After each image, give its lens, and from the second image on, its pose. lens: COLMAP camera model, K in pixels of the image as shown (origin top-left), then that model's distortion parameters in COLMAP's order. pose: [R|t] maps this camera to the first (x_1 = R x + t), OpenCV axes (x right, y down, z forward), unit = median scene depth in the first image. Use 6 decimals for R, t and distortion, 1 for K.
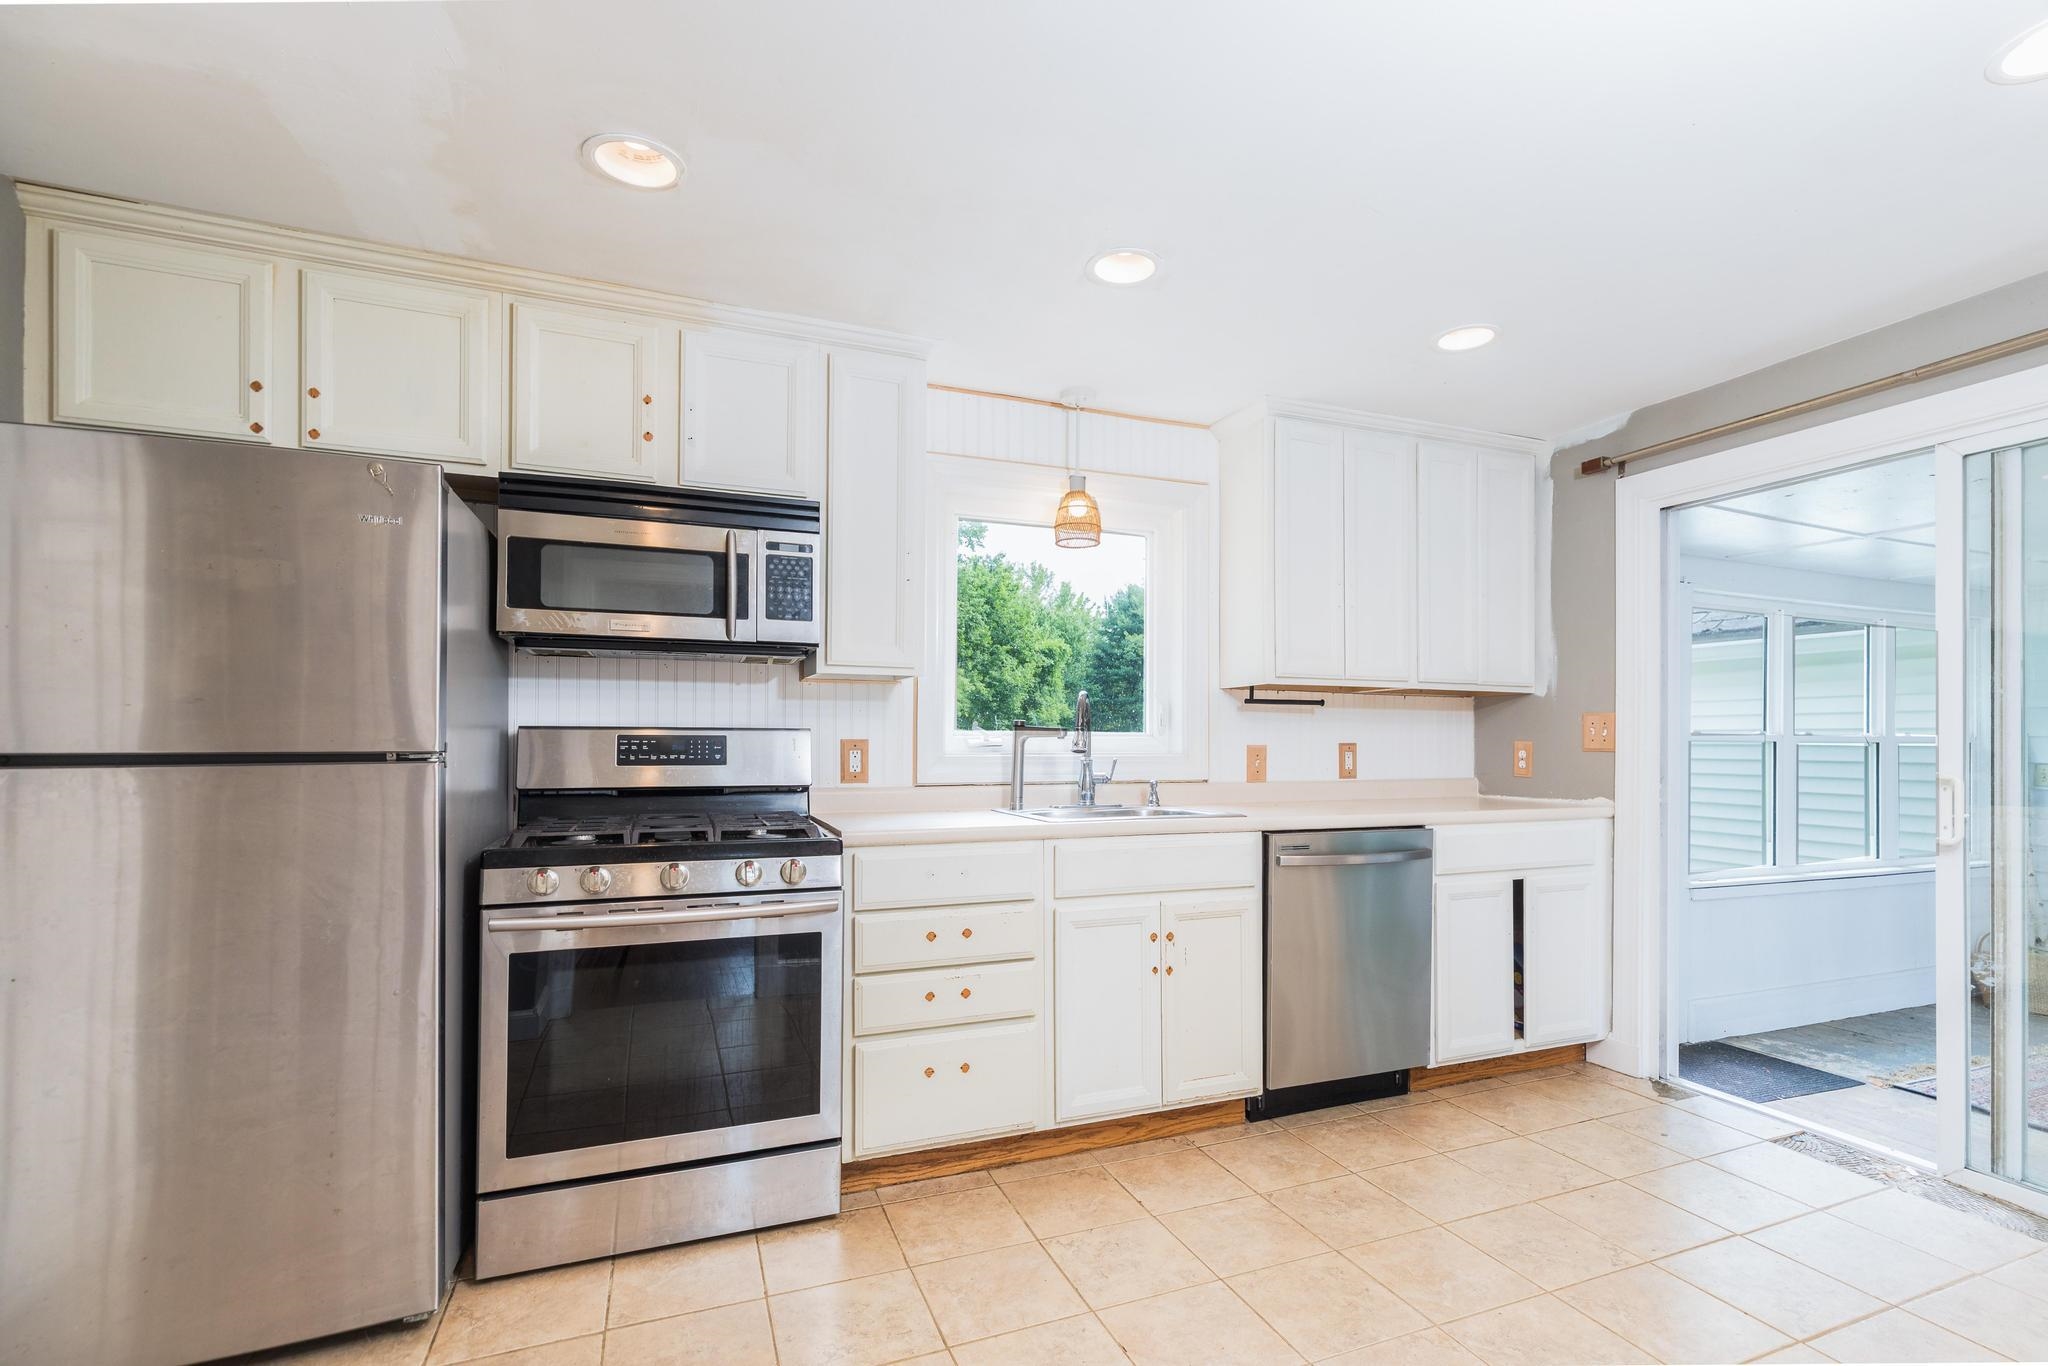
lens RADIAL K [[950.8, 0, 1060.5], [0, 950.8, 731.0], [0, 0, 1]] dist [0.009874, -0.000320]
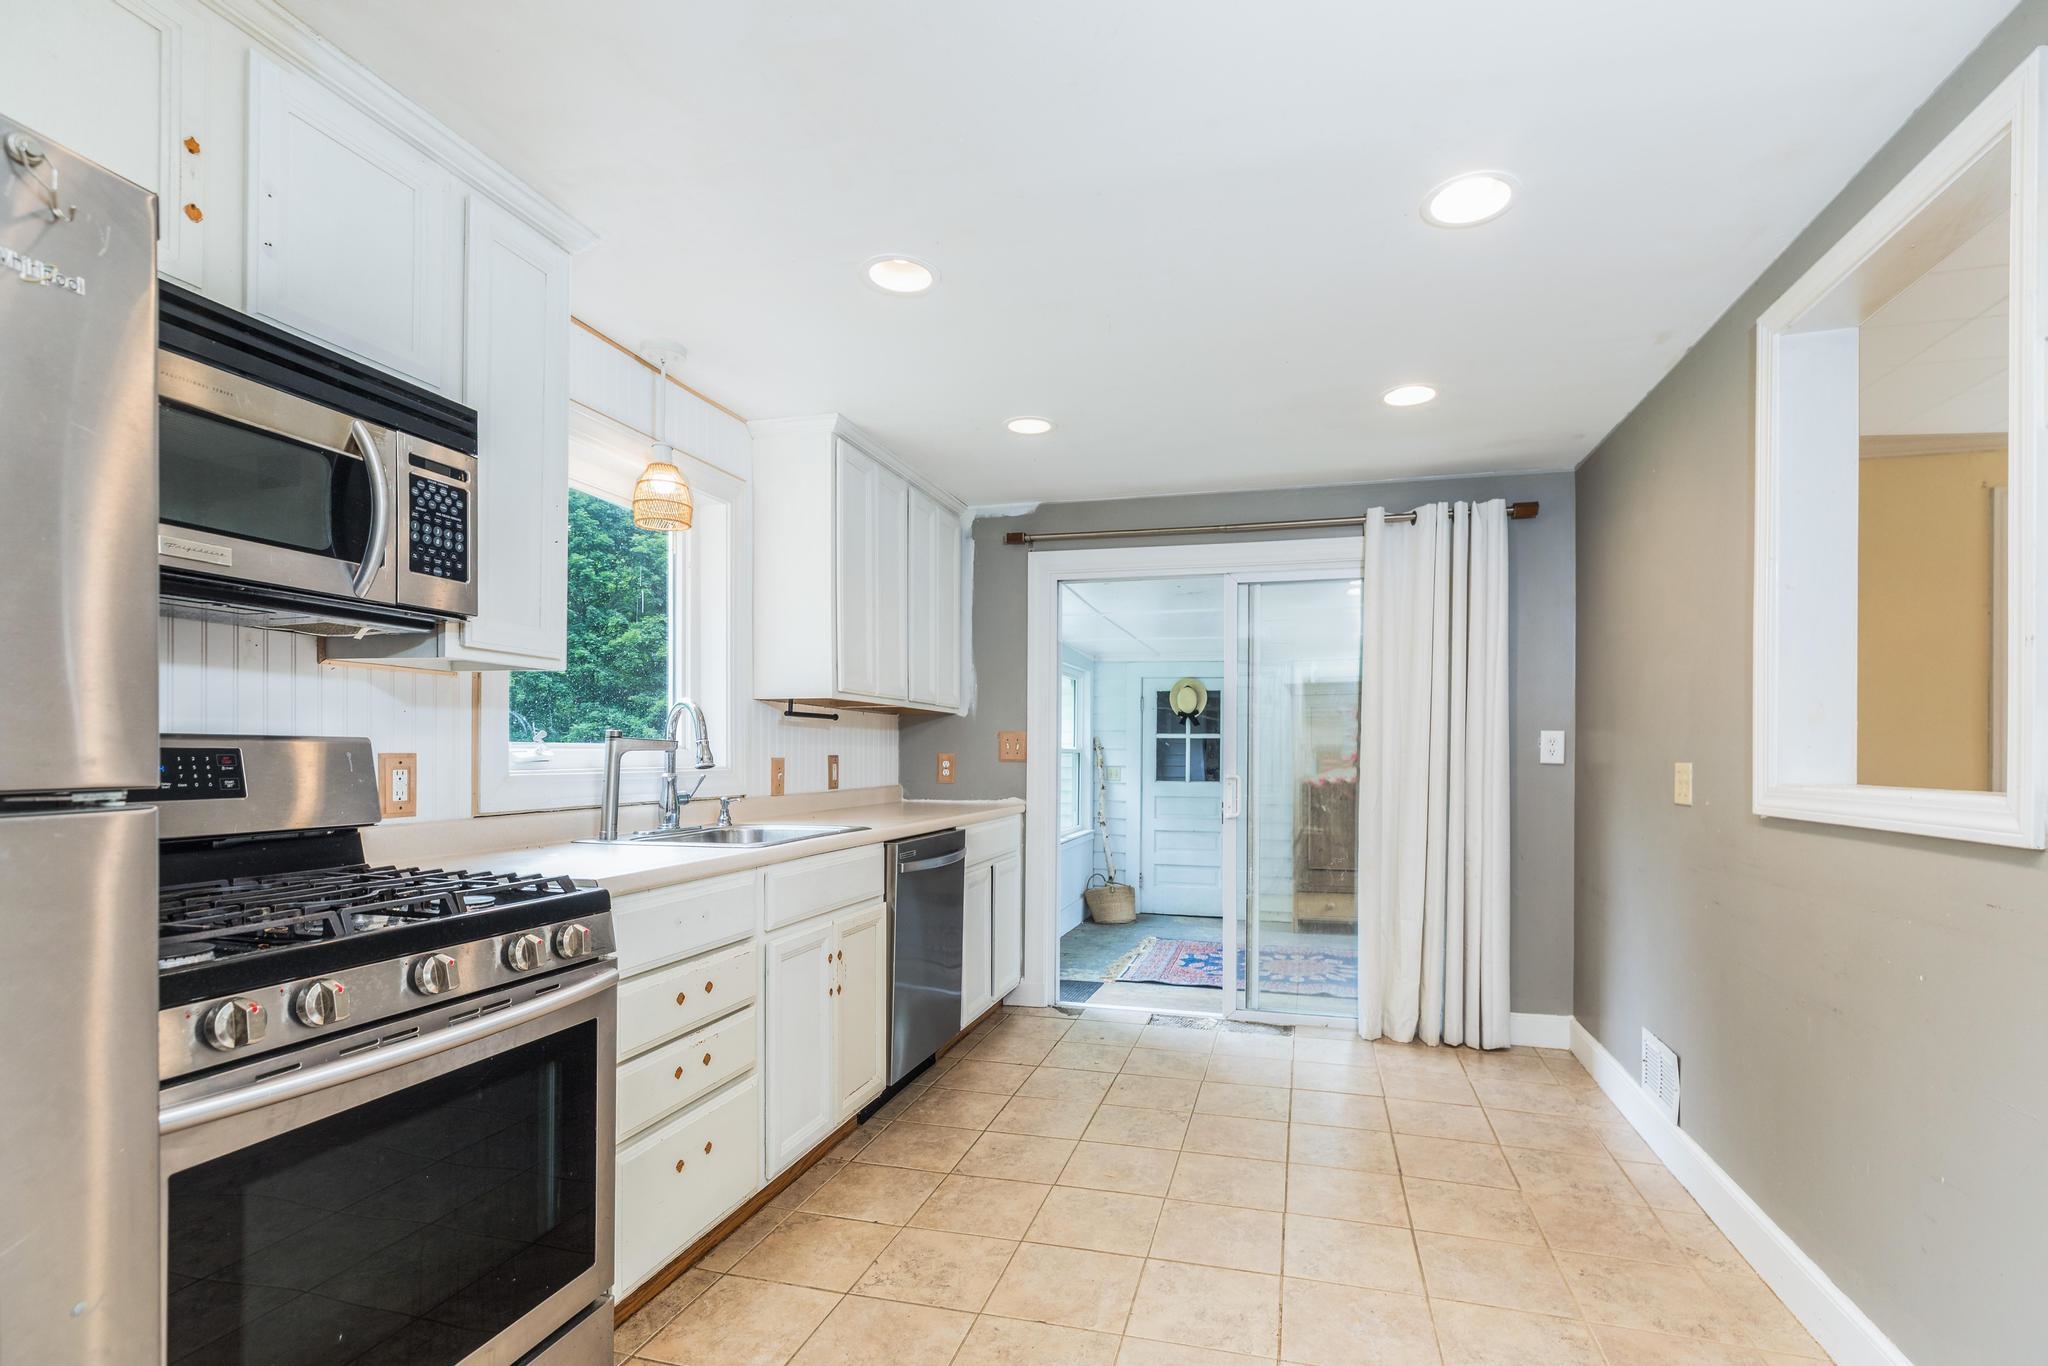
lens RADIAL K [[950.8, 0, 1051.0], [0, 950.8, 752.1], [0, 0, 1]] dist [0.009874, -0.000320]
pose [[0.608213, 0.000686, 0.793773, -0.521849], [-0.012287, 0.999888, 0.008550, -0.003923], [-0.793678, -0.014953, 0.608154, 0.230165]]
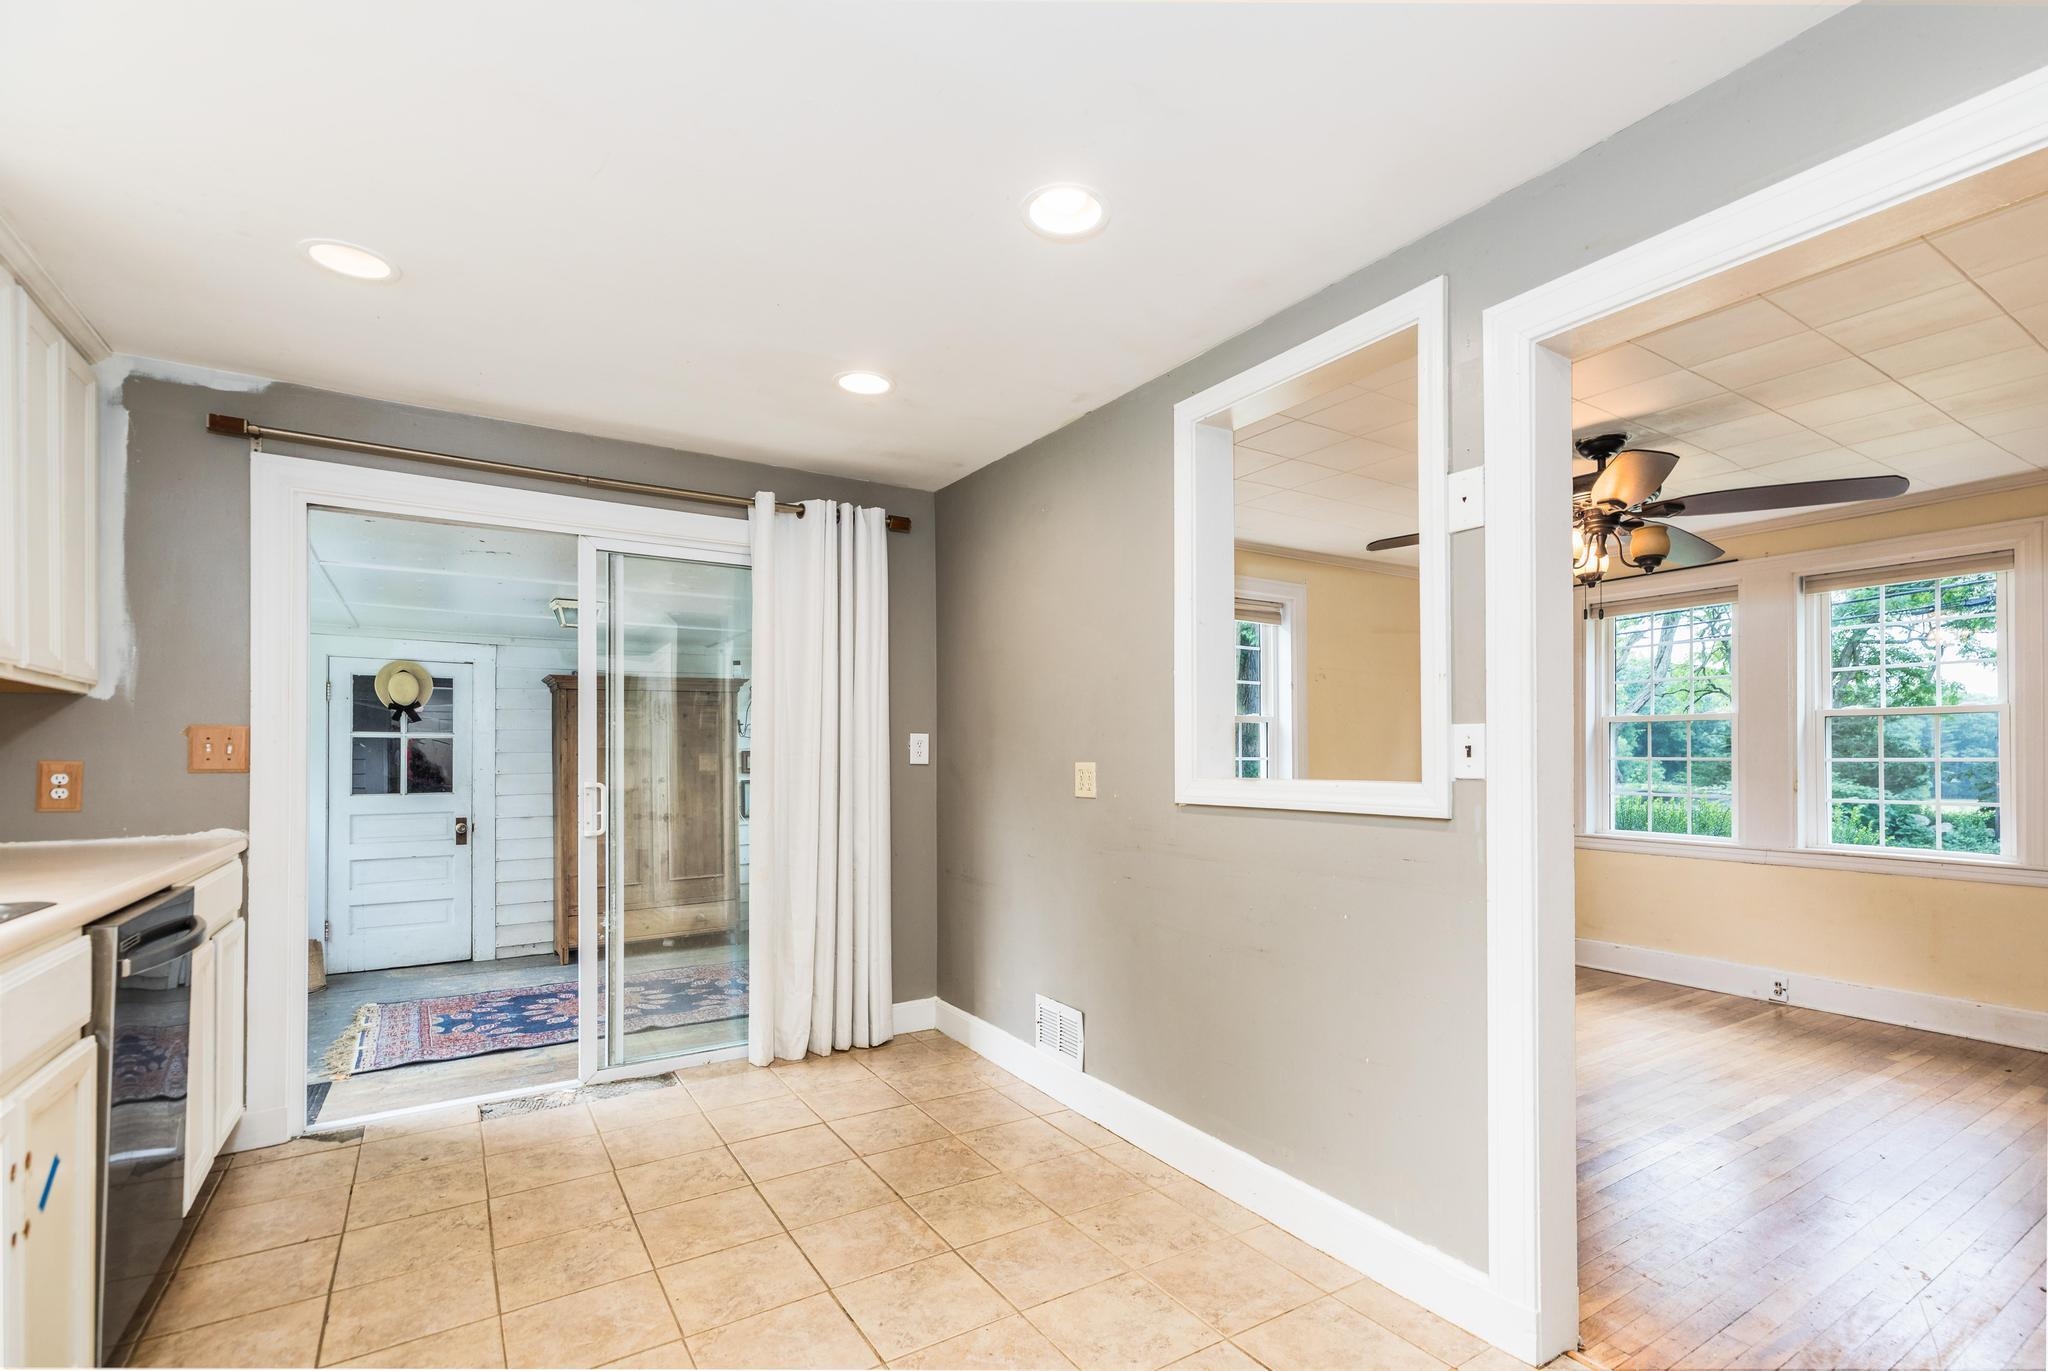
lens RADIAL K [[950.8, 0, 1058.4], [0, 950.8, 748.8], [0, 0, 1]] dist [0.009874, -0.000320]
pose [[-0.186904, 0.004422, 0.982368, -0.472871], [-0.009764, 0.999932, -0.006359, -0.001251], [-0.982330, -0.010781, -0.186848, 0.558960]]
